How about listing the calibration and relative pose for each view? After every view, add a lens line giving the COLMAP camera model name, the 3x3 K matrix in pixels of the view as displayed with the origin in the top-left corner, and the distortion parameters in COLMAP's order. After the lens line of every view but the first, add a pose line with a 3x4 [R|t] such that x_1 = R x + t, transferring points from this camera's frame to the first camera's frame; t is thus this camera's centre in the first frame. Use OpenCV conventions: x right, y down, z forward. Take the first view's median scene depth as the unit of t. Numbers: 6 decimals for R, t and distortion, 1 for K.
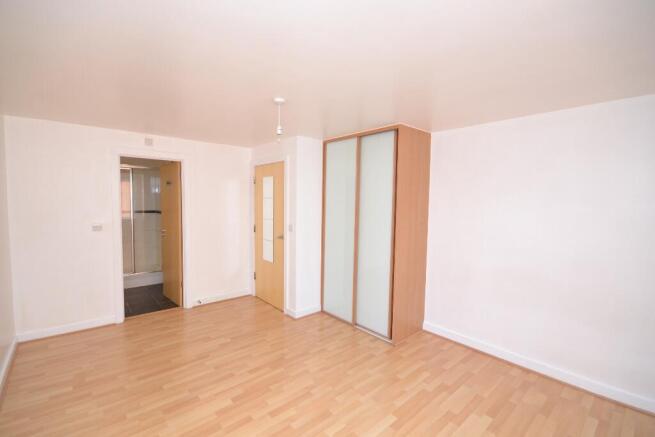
lens RADIAL K [[292.1, 0, 327.5], [0, 292.1, 218.5], [0, 0, 1]] dist [0.000373, -0.000209]
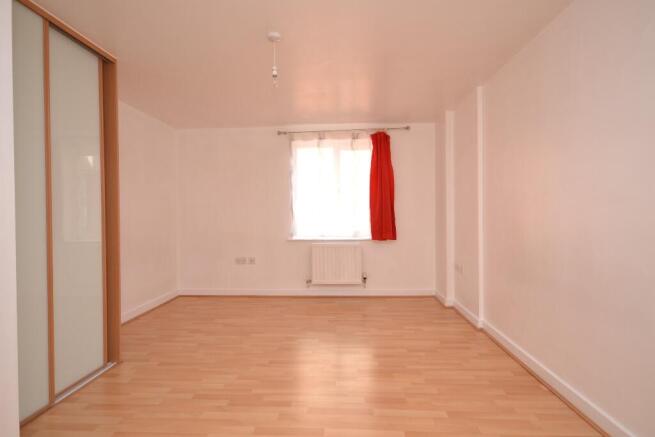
lens RADIAL K [[353.8, 0, 327.5], [0, 353.8, 218.5], [0, 0, 1]] dist [-0.000367, -0.000026]
pose [[-0.720537, -0.008265, 0.693368, -0.888230], [0.050113, 0.996694, 0.063957, 0.060301], [-0.691604, 0.080830, -0.717740, 1.485851]]
